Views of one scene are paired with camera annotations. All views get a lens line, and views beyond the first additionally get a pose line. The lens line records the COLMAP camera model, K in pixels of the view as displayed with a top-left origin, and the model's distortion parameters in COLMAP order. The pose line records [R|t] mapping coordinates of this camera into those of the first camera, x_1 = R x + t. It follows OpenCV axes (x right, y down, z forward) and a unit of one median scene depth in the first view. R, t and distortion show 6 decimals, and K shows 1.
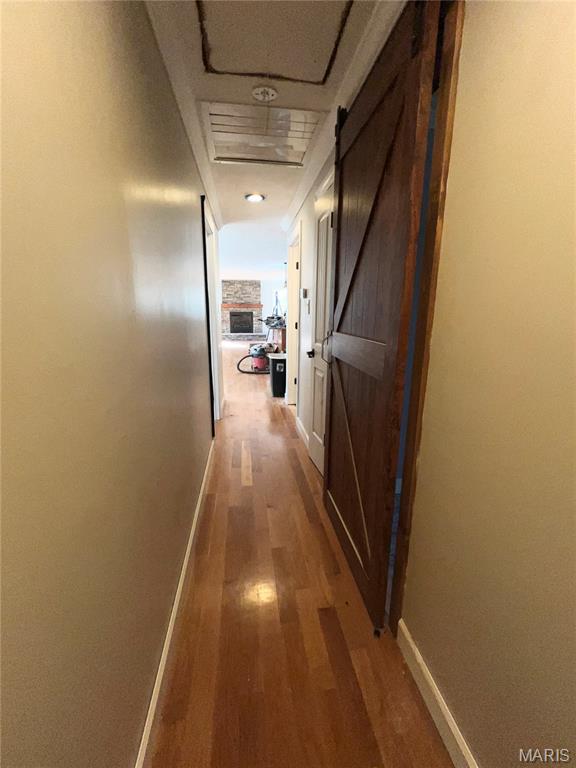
lens RADIAL K [[326.8, 0, 287.0], [0, 326.8, 386.9], [0, 0, 1]] dist [-0.007849, 0.001881]
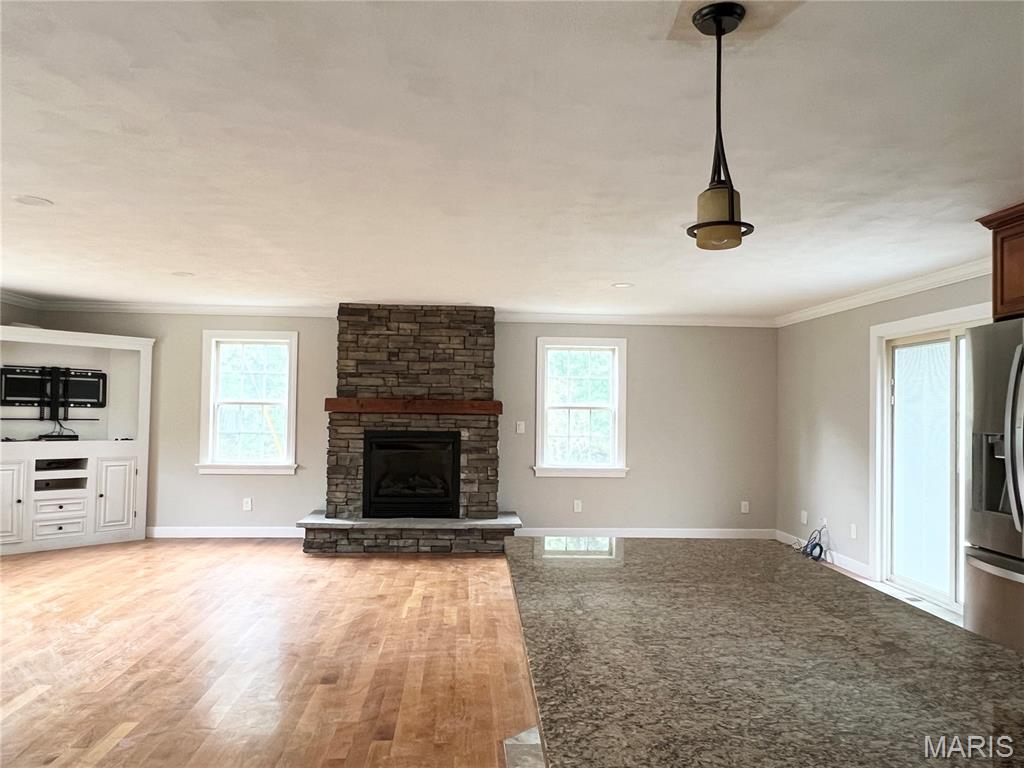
lens RADIAL K [[741.2, 0, 514.2], [0, 741.2, 387.0], [0, 0, 1]] dist [-0.004792, -0.003845]
pose [[0.998372, 0.003203, -0.056950, -0.033336], [-0.017781, 0.966151, -0.257362, -0.121956], [0.054198, 0.257956, 0.964635, 0.467894]]
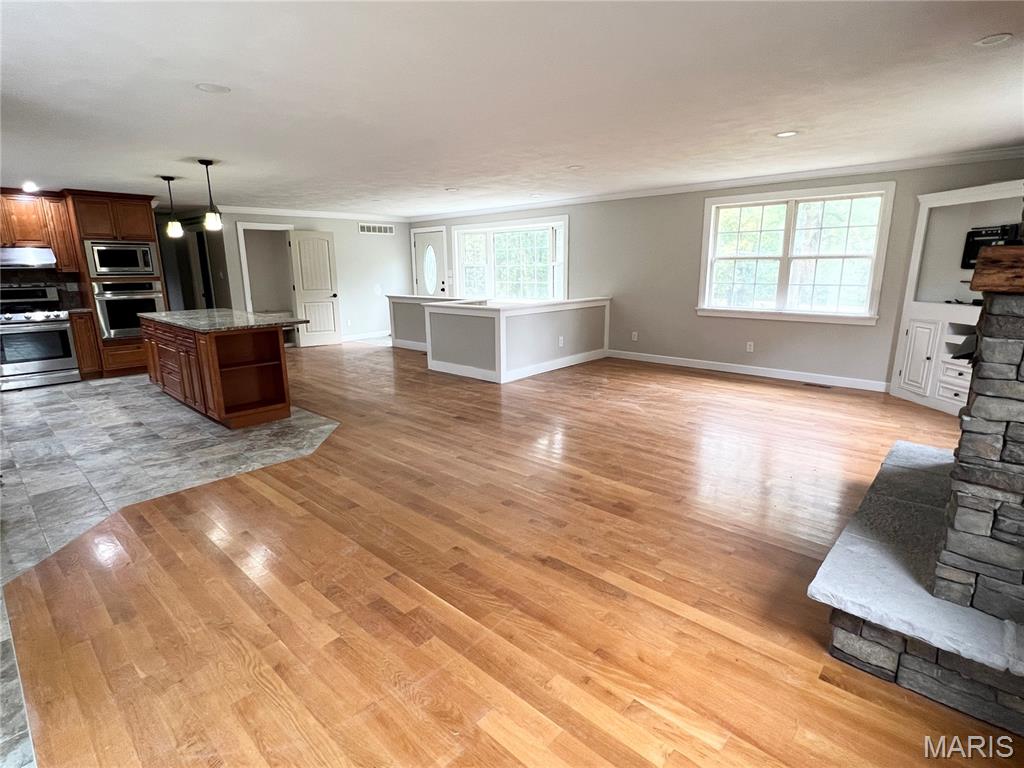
lens RADIAL K [[520.6, 0, 514.1], [0, 520.6, 384.8], [0, 0, 1]] dist [-0.001607, 0.000815]
pose [[-0.765302, 0.139905, -0.628283, 0.081530], [-0.145794, 0.913047, 0.380905, -0.255277], [0.626943, 0.383107, -0.678359, 1.033906]]
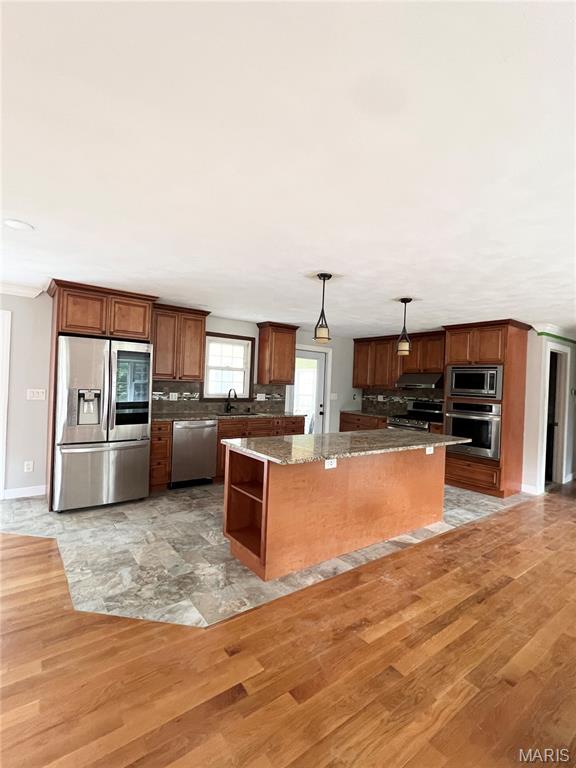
lens RADIAL K [[362.0, 0, 284.6], [0, 362.0, 385.9], [0, 0, 1]] dist [-0.002015, -0.000217]
pose [[-0.494727, -0.034852, 0.868349, -0.201074], [0.155079, 0.979618, 0.127671, -0.190757], [-0.855100, 0.197825, -0.479239, 0.744252]]
